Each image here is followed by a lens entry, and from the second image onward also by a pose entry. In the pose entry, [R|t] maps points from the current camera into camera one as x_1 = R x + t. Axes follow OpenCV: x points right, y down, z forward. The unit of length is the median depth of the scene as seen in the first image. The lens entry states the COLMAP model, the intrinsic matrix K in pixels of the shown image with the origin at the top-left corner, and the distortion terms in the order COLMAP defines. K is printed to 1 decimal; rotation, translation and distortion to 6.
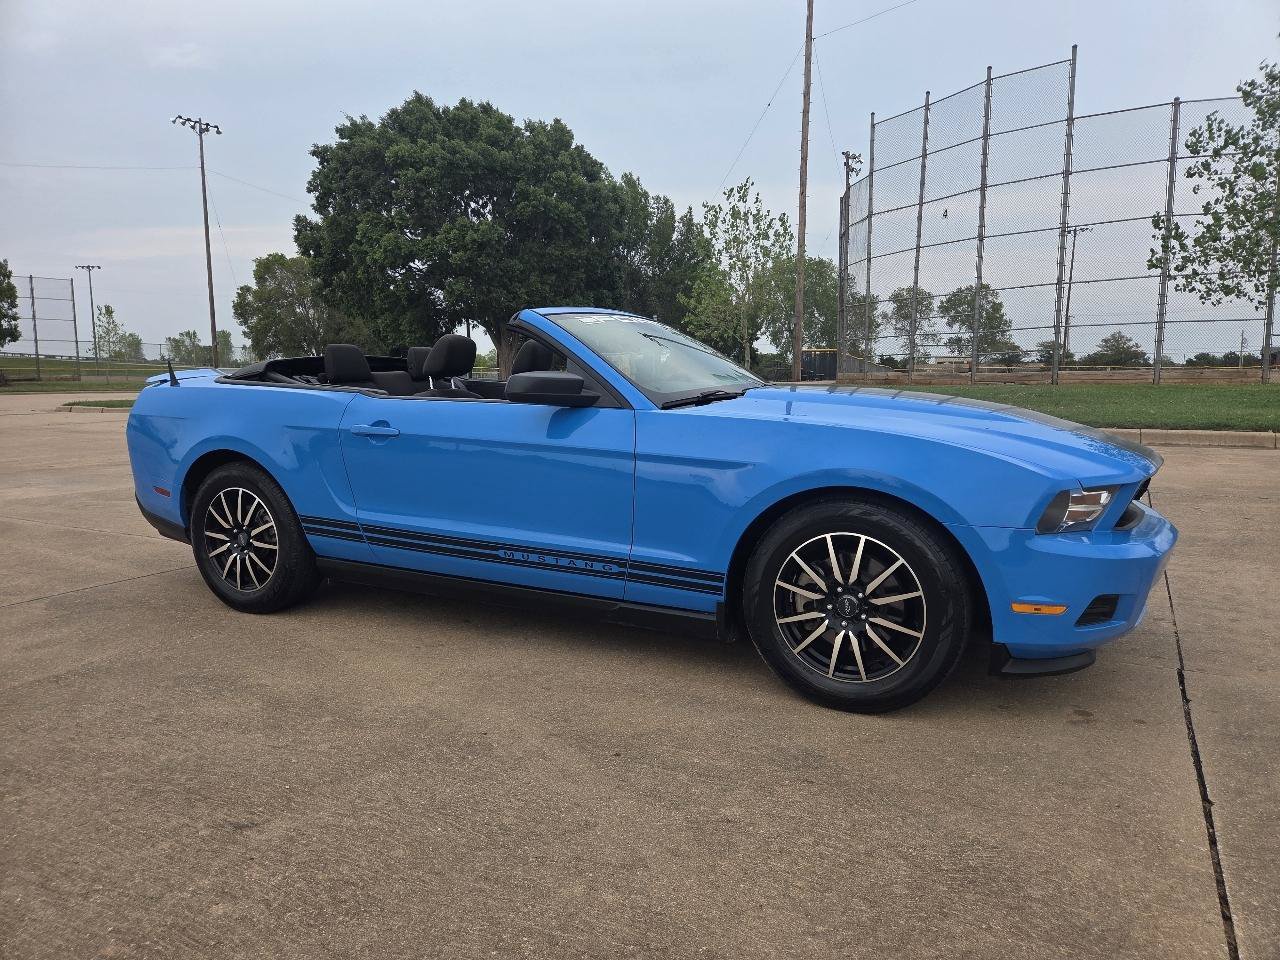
lens RADIAL K [[866.0, 0, 644.5], [0, 866.0, 484.6], [0, 0, 1]] dist [0.074282, -0.073106]
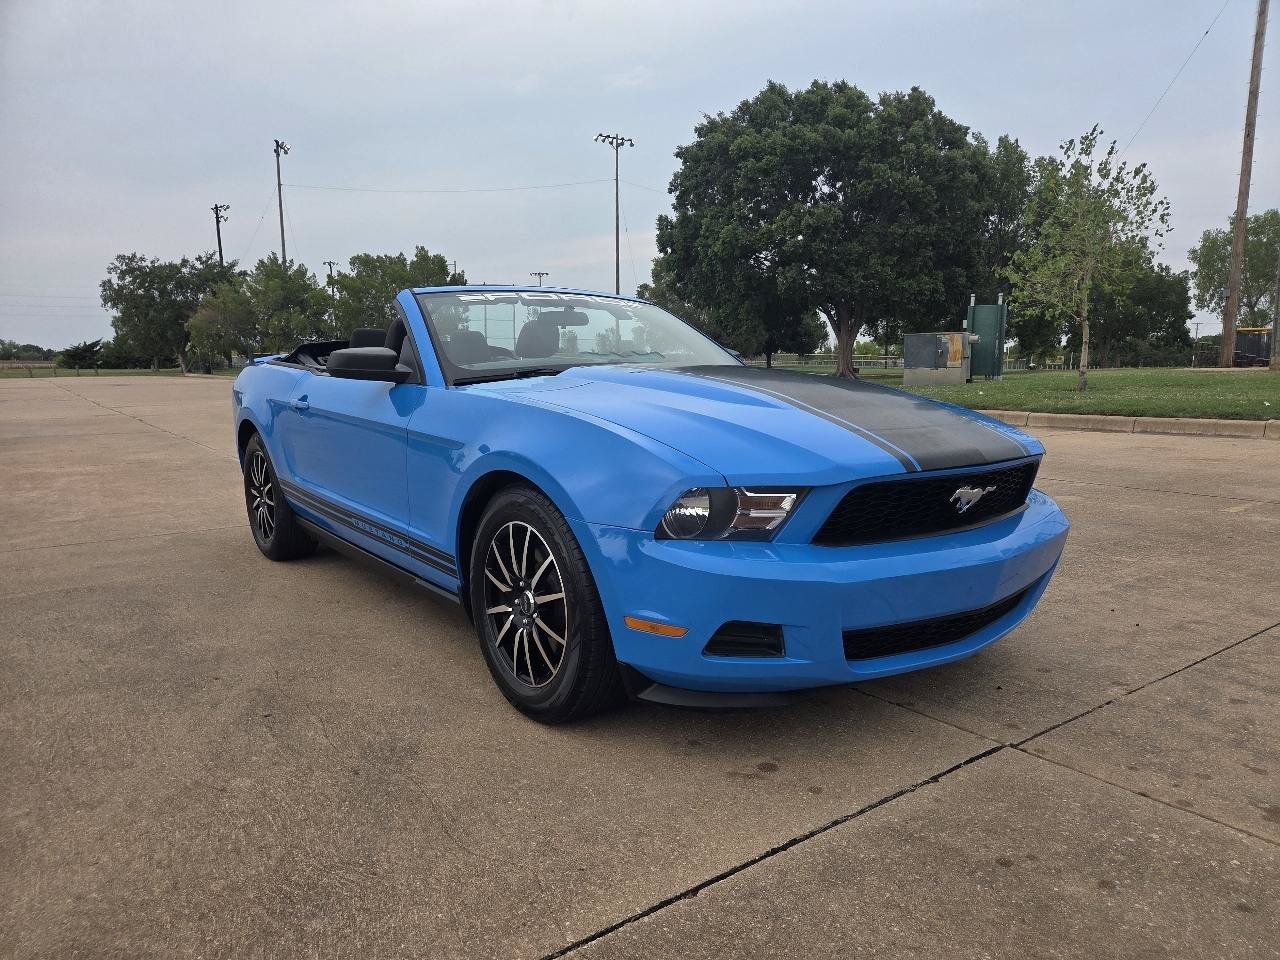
lens RADIAL K [[865.5, 0, 641.5], [0, 865.5, 495.8], [0, 0, 1]] dist [0.069716, -0.066118]
pose [[0.898939, 0.064108, -0.433358, 0.084811], [-0.053243, 0.997889, 0.037174, -0.001427], [0.434826, -0.010344, 0.900455, 0.027134]]
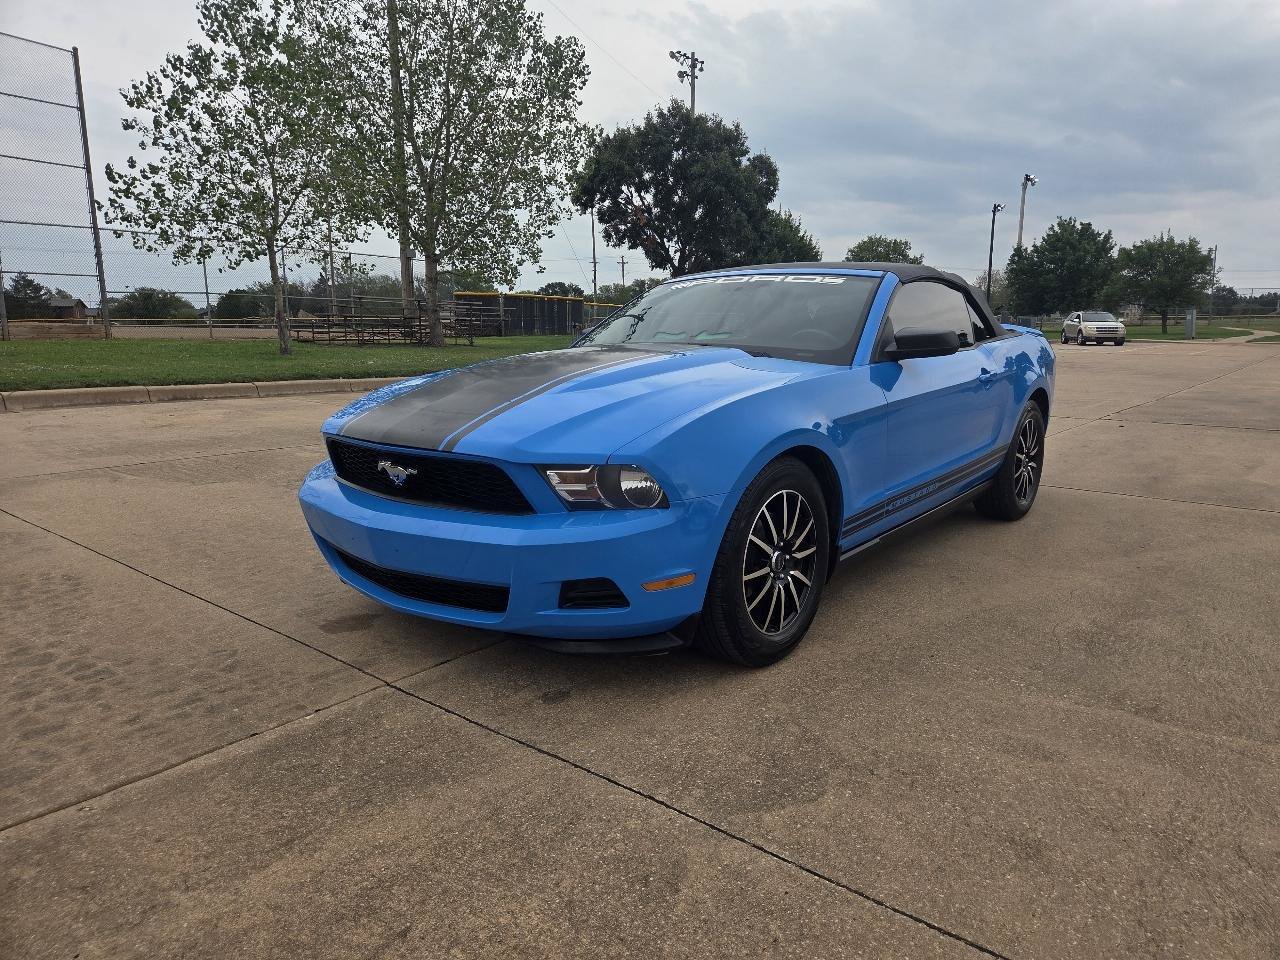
lens RADIAL K [[854.1, 0, 662.7], [0, 854.1, 488.3], [0, 0, 1]] dist [0.068686, -0.060118]
pose [[0.170456, -0.176141, 0.969494, -0.198430], [0.121696, 0.980124, 0.156675, -0.021159], [-0.977821, 0.091278, 0.188504, 0.169576]]
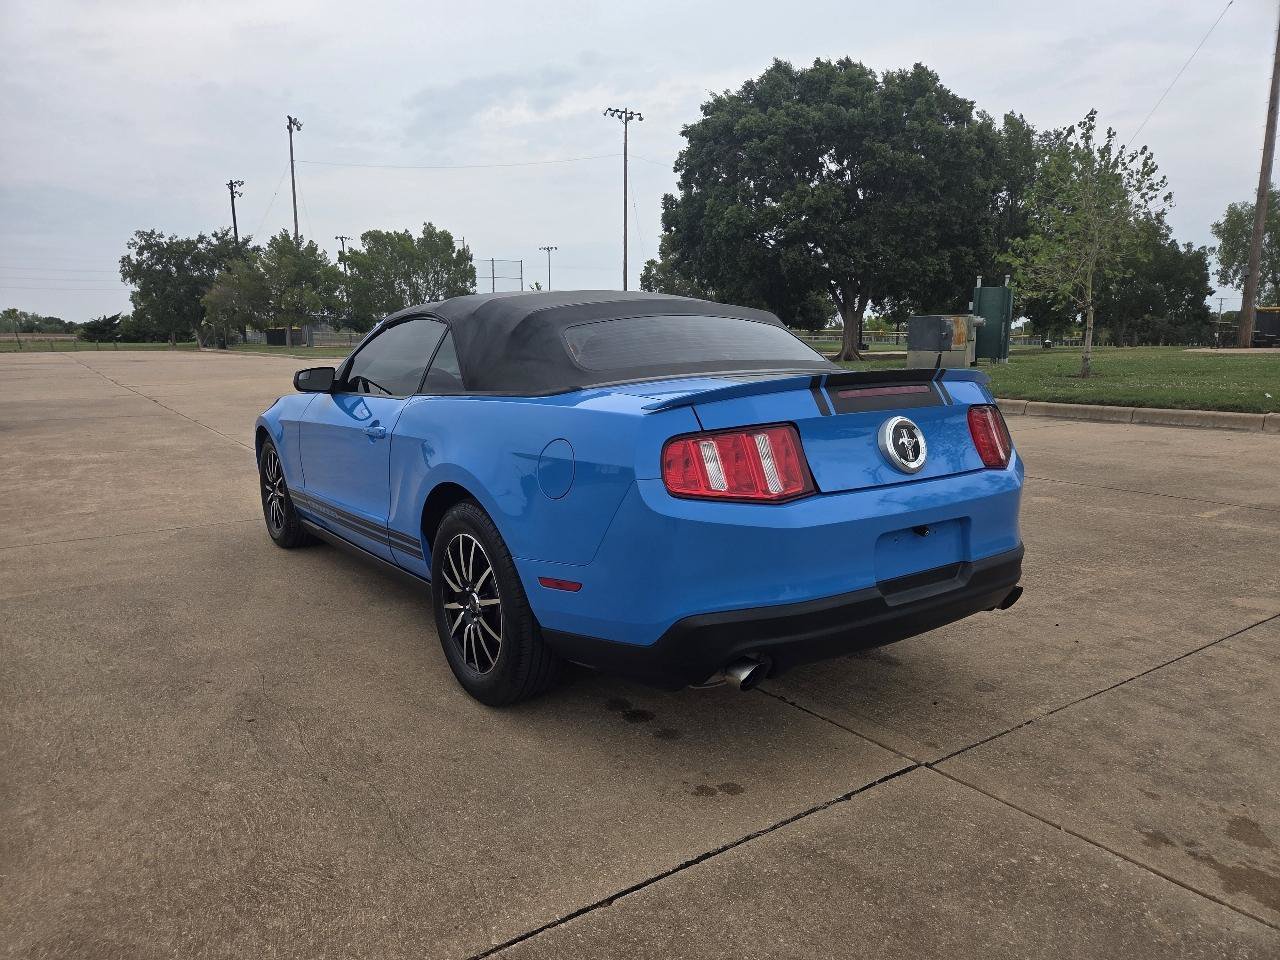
lens RADIAL K [[867.4, 0, 617.2], [0, 867.4, 480.9], [0, 0, 1]] dist [0.067217, -0.062137]
pose [[0.881691, 0.076113, -0.465647, 0.095083], [-0.058780, 0.996933, 0.051658, -0.009505], [0.468151, -0.018176, 0.883461, 0.022759]]
